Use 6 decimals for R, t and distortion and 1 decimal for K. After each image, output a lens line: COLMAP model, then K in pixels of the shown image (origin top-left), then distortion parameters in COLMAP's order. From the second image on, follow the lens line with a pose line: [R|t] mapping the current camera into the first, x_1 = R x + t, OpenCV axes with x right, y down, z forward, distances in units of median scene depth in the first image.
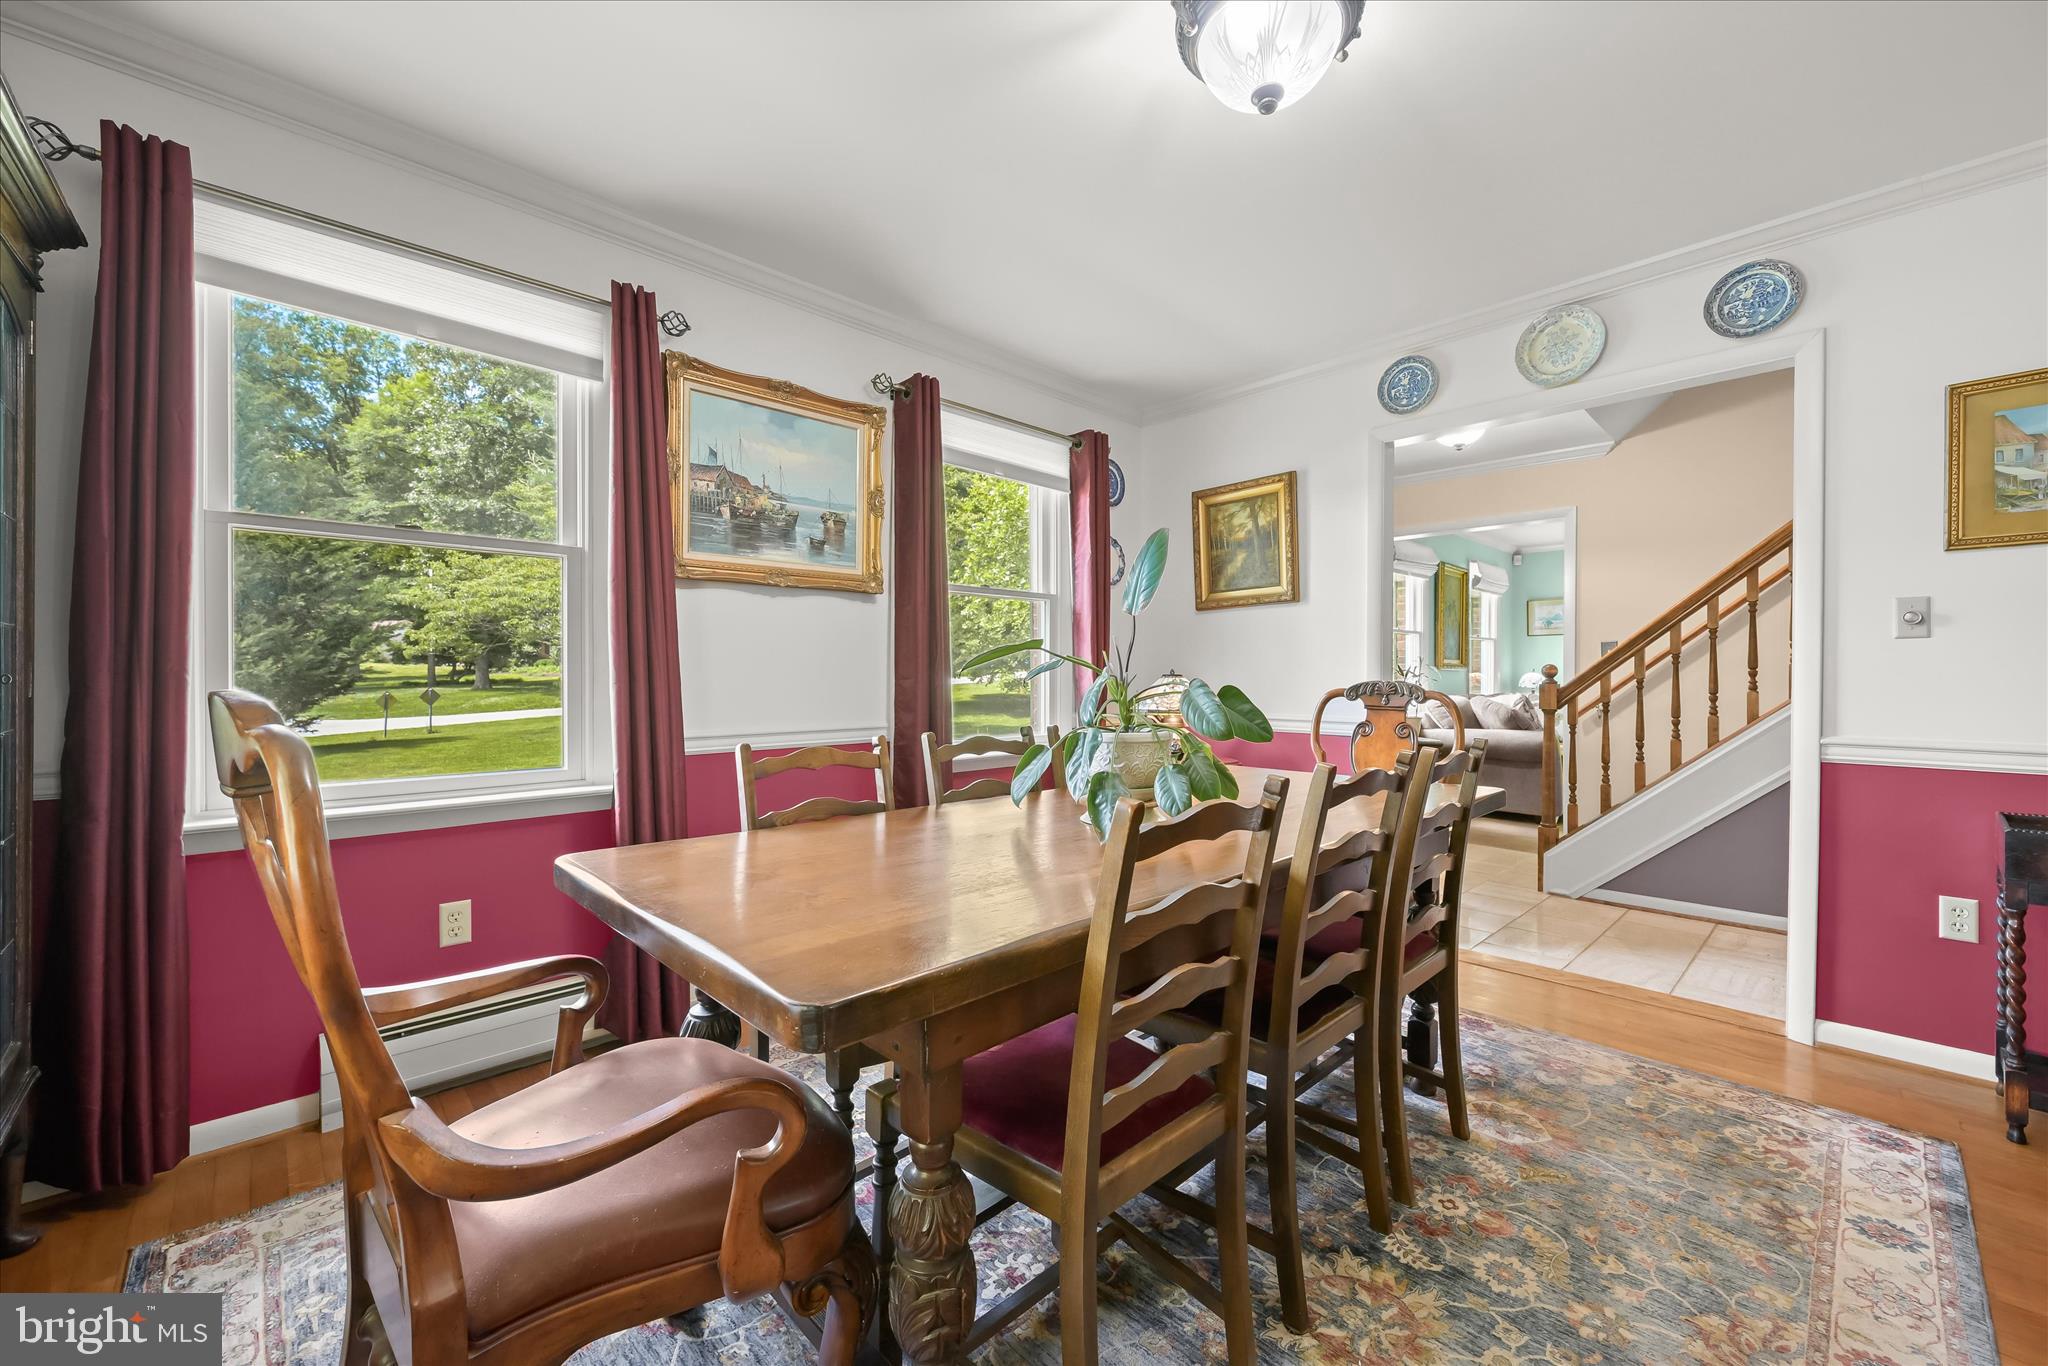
lens RADIAL K [[800.1, 0, 1024.0], [0, 800.1, 683.0], [0, 0, 1]] dist [-0.001609, -0.000131]
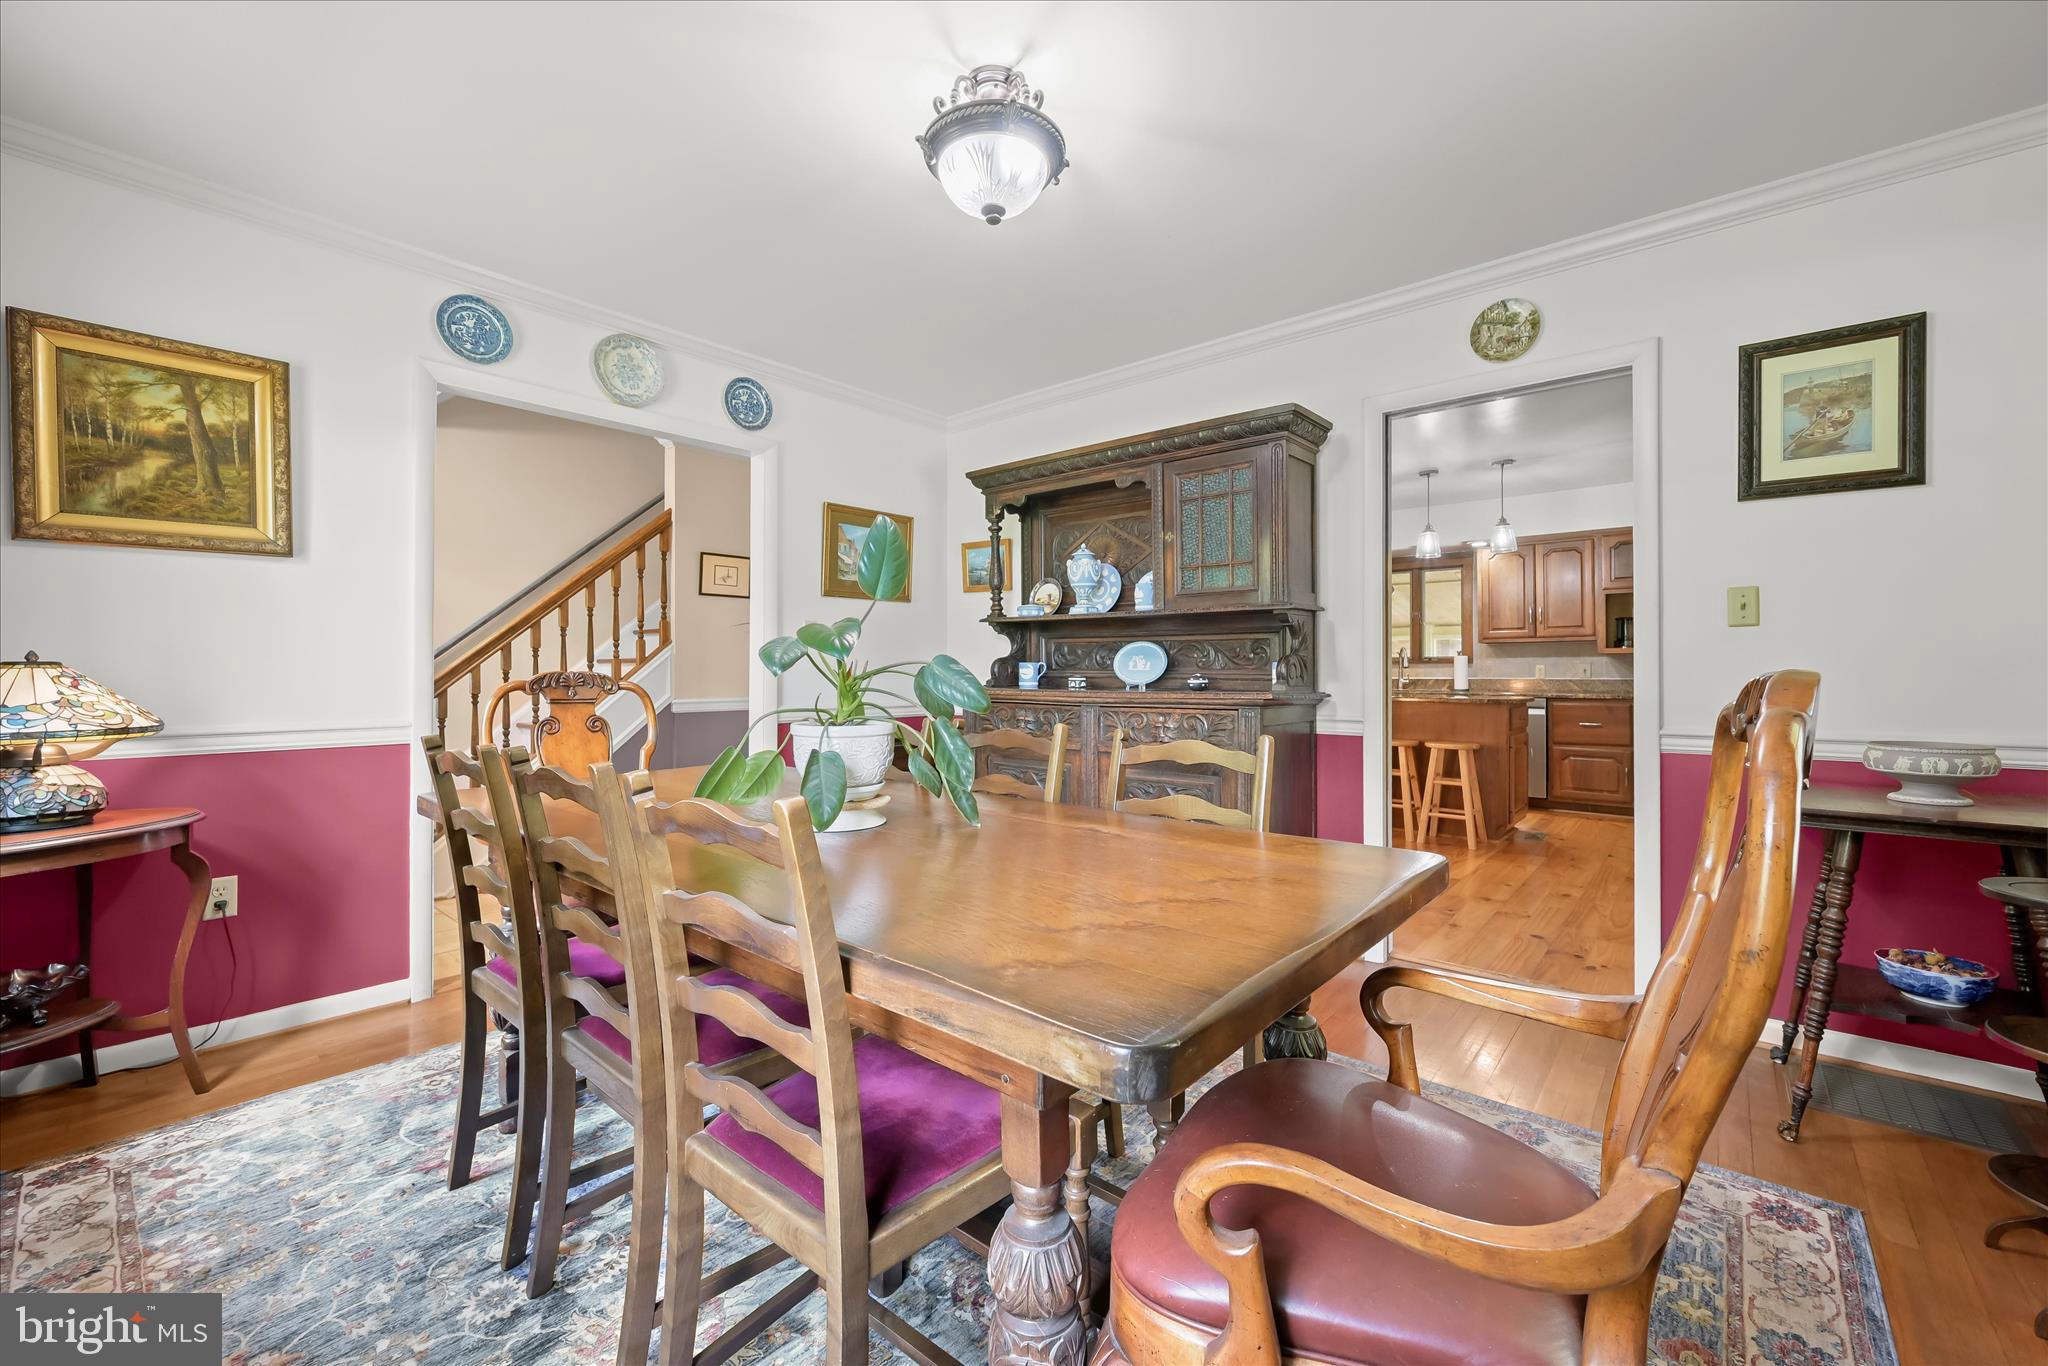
lens RADIAL K [[832.3, 0, 1027.7], [0, 832.3, 664.6], [0, 0, 1]] dist [-0.001792, -0.000158]
pose [[-0.100124, 0.006361, 0.994955, -0.419234], [0.007254, 0.999958, -0.005663, -0.001462], [-0.994949, 0.006650, -0.100166, 0.446624]]
